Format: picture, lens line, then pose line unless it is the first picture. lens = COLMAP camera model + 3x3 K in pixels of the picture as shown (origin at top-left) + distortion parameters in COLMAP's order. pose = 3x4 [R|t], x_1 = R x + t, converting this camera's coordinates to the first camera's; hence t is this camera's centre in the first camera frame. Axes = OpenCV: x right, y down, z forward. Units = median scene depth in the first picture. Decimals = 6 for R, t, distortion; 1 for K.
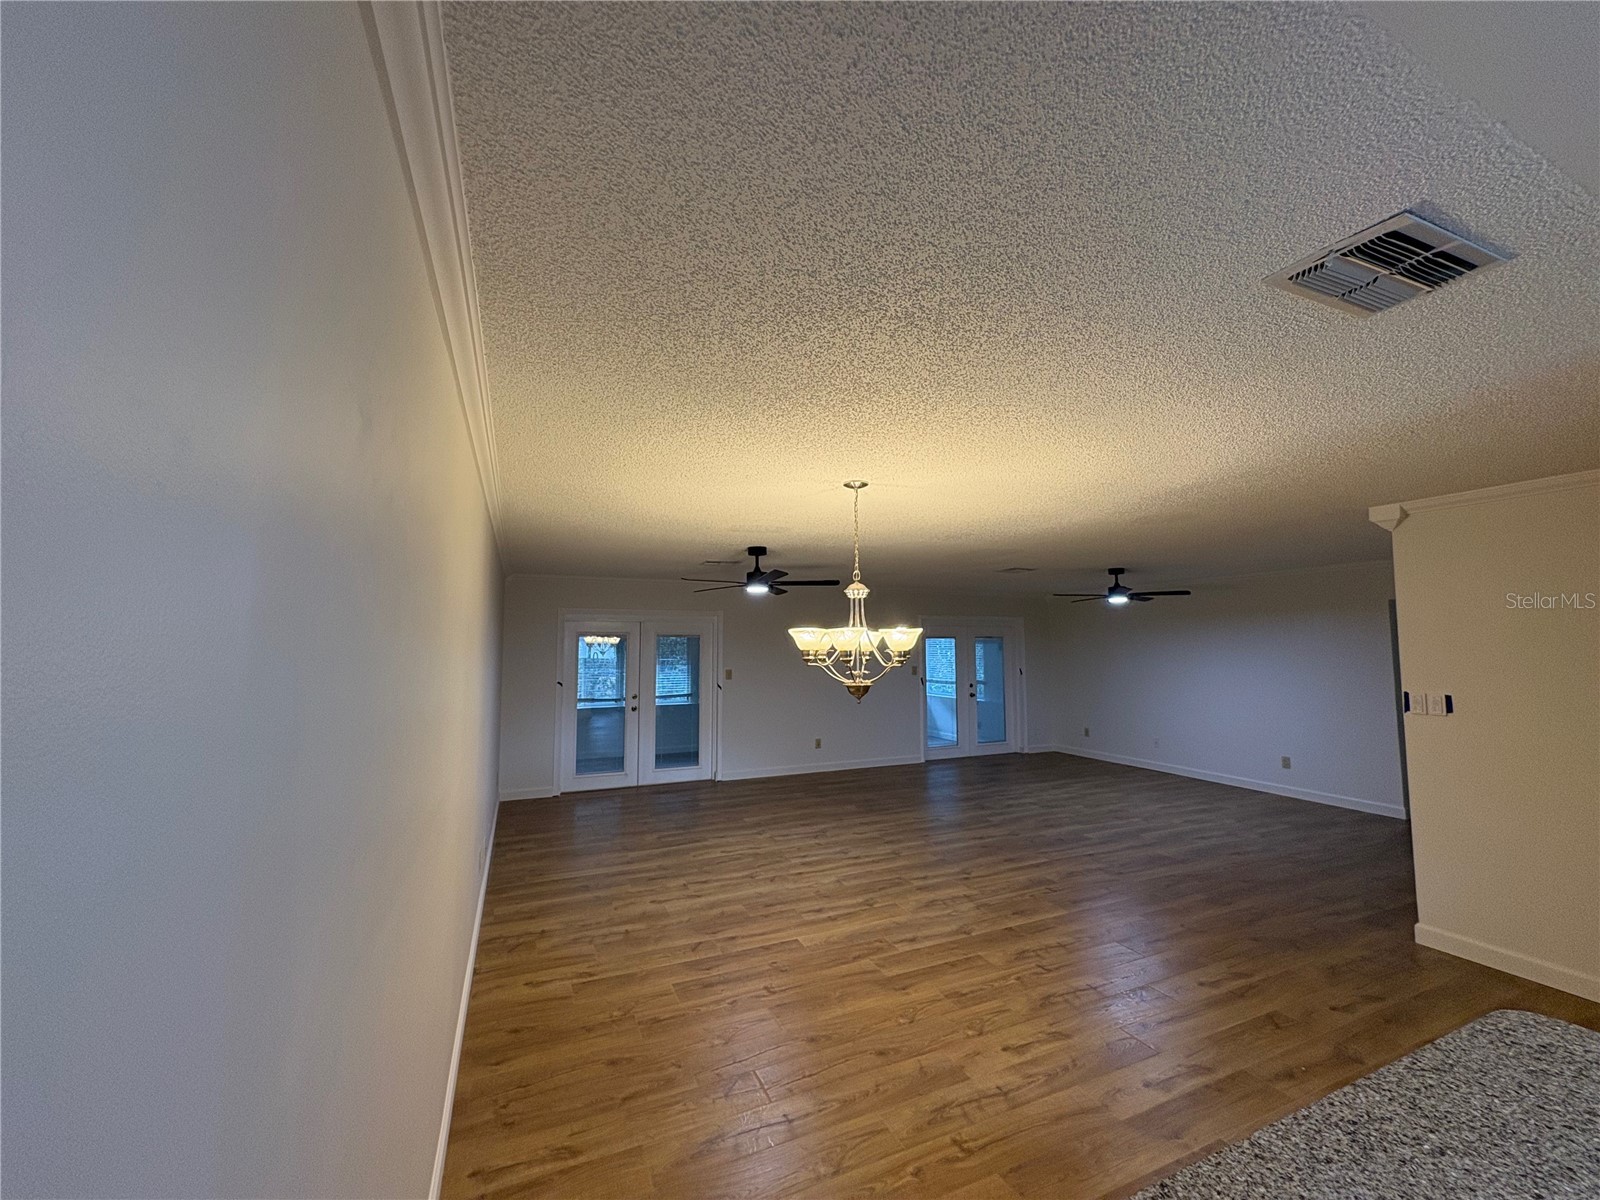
lens RADIAL K [[634.6, 0, 799.7], [0, 634.6, 597.8], [0, 0, 1]] dist [0.000182, 0.000249]
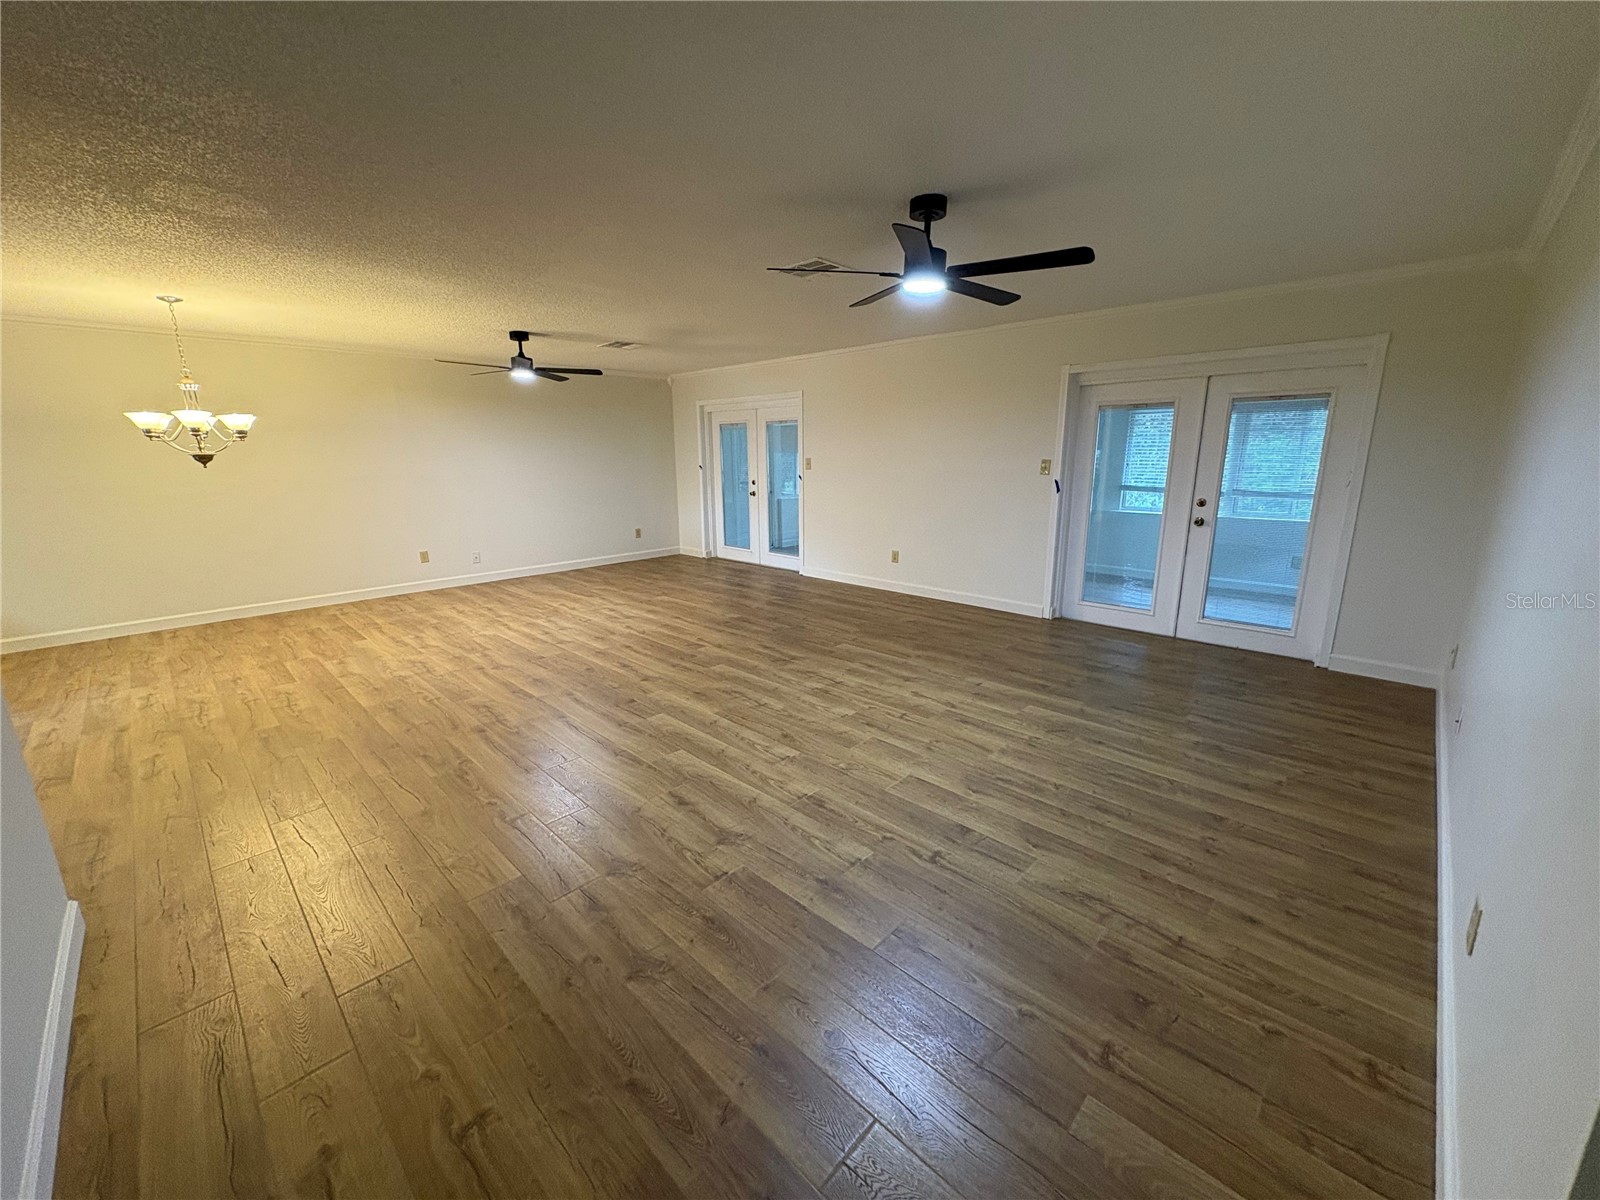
lens RADIAL K [[634.6, 0, 799.7], [0, 634.6, 597.8], [0, 0, 1]] dist [0.000182, 0.000249]
pose [[0.379758, 0.212288, -0.900398, 1.209521], [0.078522, 0.962404, 0.260025, 0.112073], [0.921747, -0.169448, 0.348812, 1.046420]]
